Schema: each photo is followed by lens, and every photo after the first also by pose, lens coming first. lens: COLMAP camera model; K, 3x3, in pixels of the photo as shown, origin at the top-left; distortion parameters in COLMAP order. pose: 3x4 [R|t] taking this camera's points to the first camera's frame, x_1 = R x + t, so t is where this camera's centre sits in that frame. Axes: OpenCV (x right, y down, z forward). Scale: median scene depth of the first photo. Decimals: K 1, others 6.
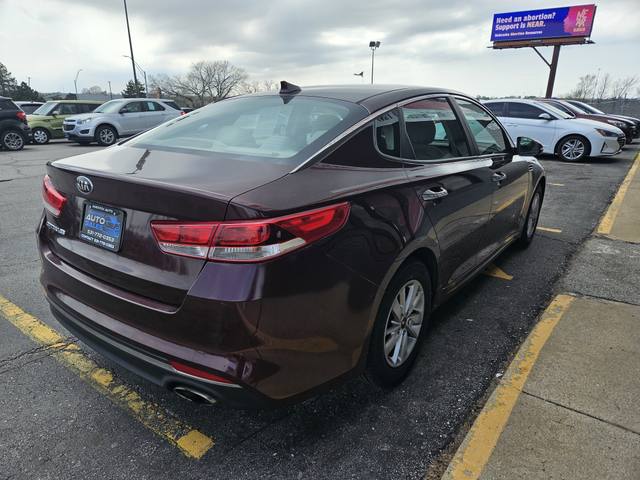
lens RADIAL K [[428.4, 0, 322.6], [0, 428.4, 249.4], [0, 0, 1]] dist [0.053625, -0.042181]
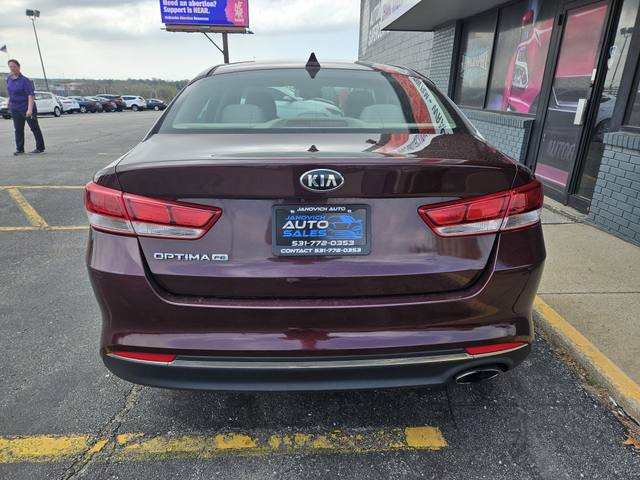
lens RADIAL K [[428.4, 0, 322.5], [0, 428.4, 248.3], [0, 0, 1]] dist [0.053625, -0.042181]
pose [[0.771049, -0.222572, 0.596611, -0.037937], [0.203635, 0.973911, 0.100154, -0.003909], [-0.603337, 0.044267, 0.796256, 0.014377]]
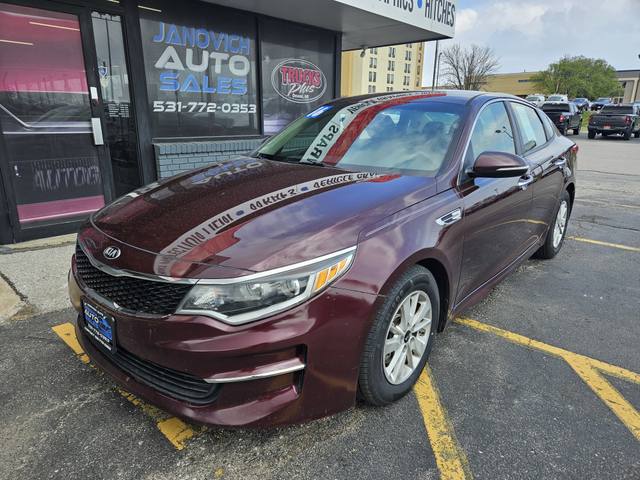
lens RADIAL K [[428.4, 0, 316.8], [0, 428.4, 242.3], [0, 0, 1]] dist [0.053625, -0.042181]
pose [[-0.997665, -0.046602, 0.049919, 0.009204], [-0.008476, 0.809818, 0.586620, -0.039951], [-0.067763, 0.584827, -0.808323, 0.118779]]
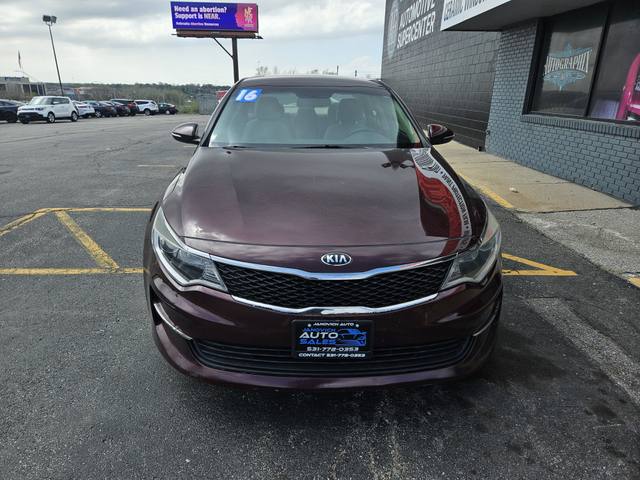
lens RADIAL K [[428.4, 0, 310.3], [0, 428.4, 236.5], [0, 0, 1]] dist [0.053625, -0.042181]
pose [[0.789061, -0.197720, 0.581626, -0.041908], [0.197894, 0.978129, 0.064036, -0.012460], [-0.581567, 0.064572, 0.810932, 0.037831]]
